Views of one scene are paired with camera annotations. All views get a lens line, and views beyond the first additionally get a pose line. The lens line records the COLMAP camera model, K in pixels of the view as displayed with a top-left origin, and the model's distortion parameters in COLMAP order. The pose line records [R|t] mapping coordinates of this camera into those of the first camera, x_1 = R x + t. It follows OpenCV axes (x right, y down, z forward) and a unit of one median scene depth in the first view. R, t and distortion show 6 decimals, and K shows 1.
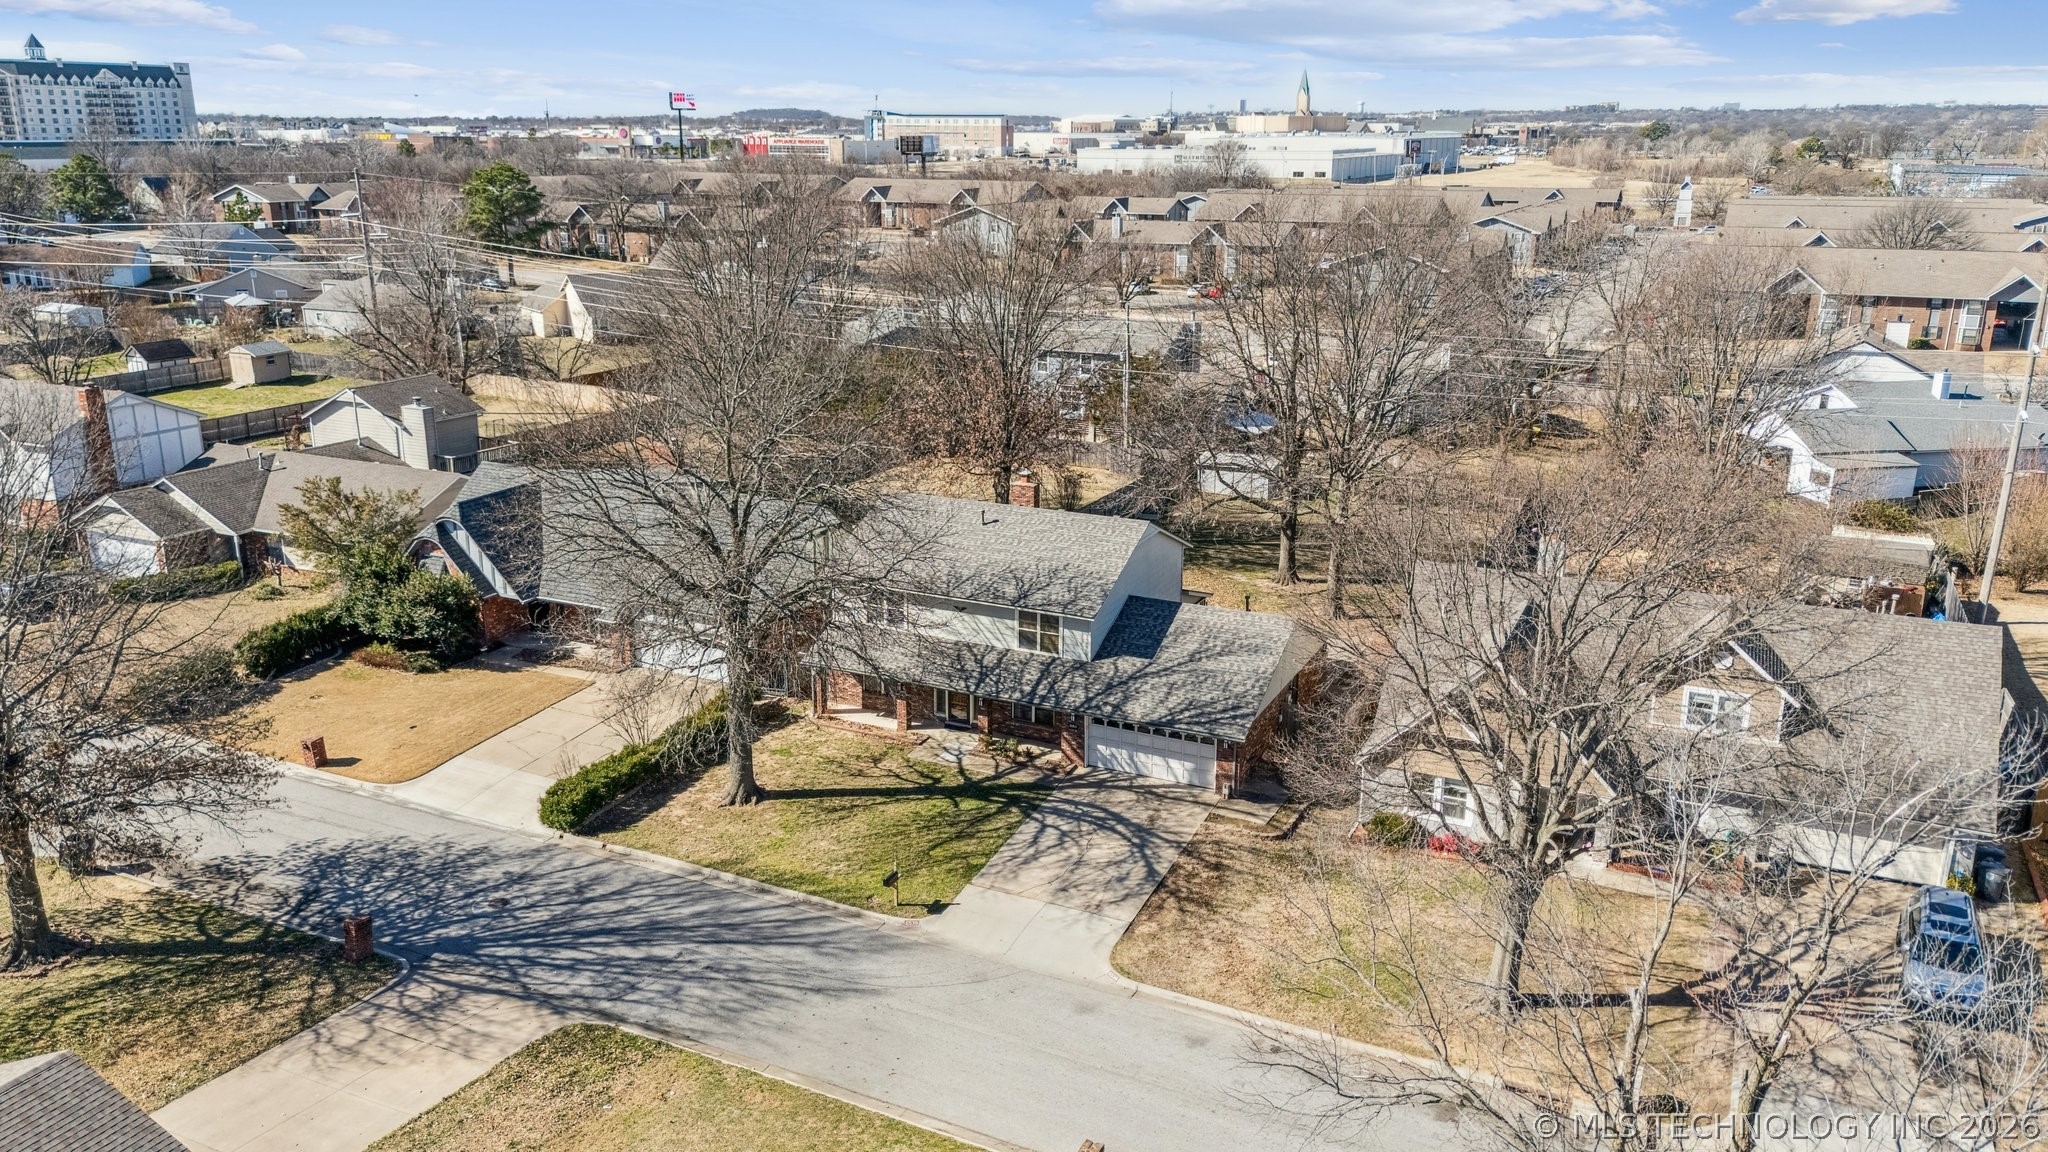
lens RADIAL K [[1494.0, 0, 1030.2], [0, 1494.0, 576.5], [0, 0, 1]] dist [0.038745, -0.024146]
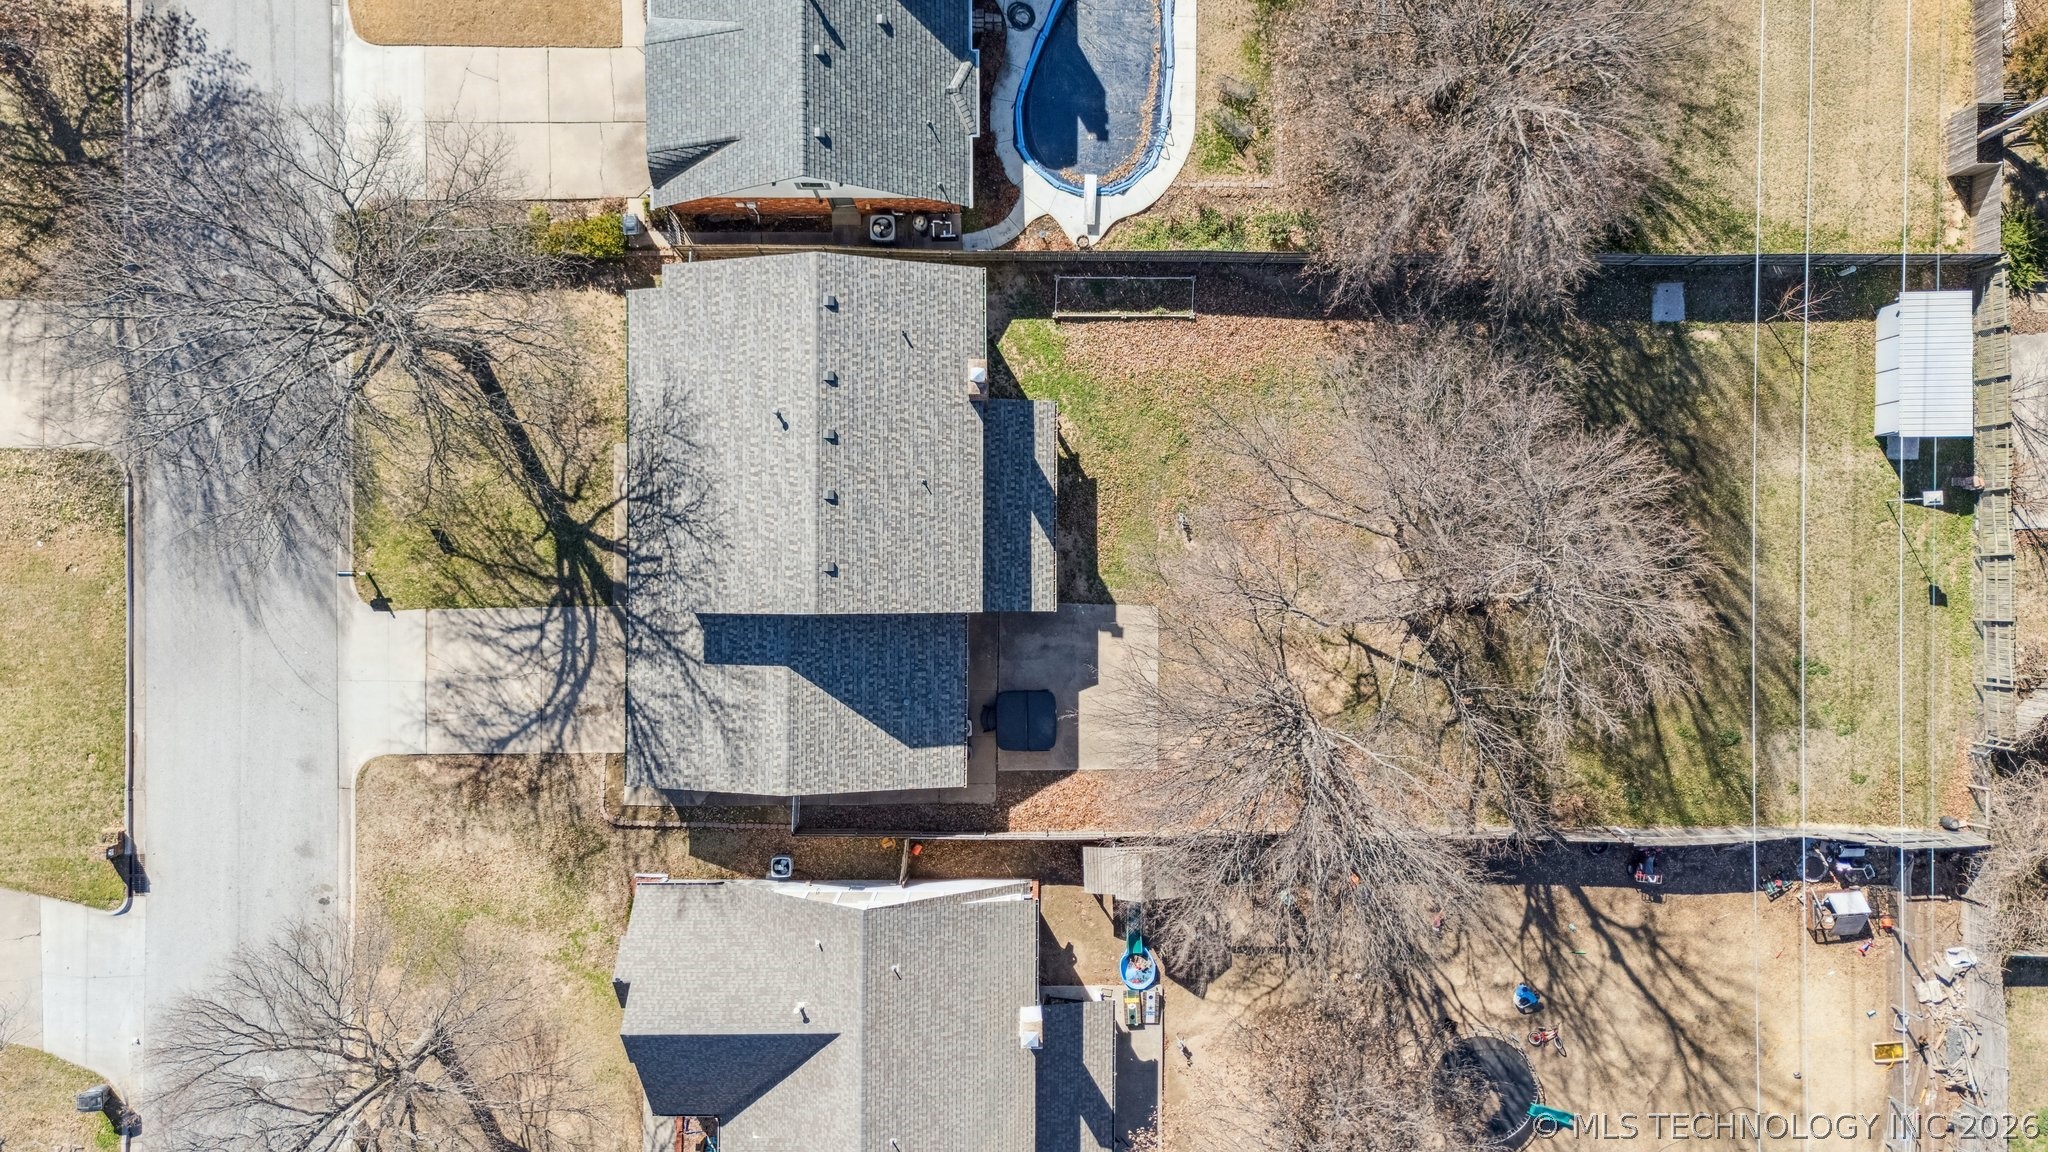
lens RADIAL K [[1494.0, 0, 1021.1], [0, 1494.0, 568.9], [0, 0, 1]] dist [0.038745, -0.024146]
pose [[0.420762, 0.907143, -0.007168, 0.131860], [-0.260246, 0.128272, 0.956984, -1.022131], [0.869040, -0.400797, 0.290053, 1.018582]]
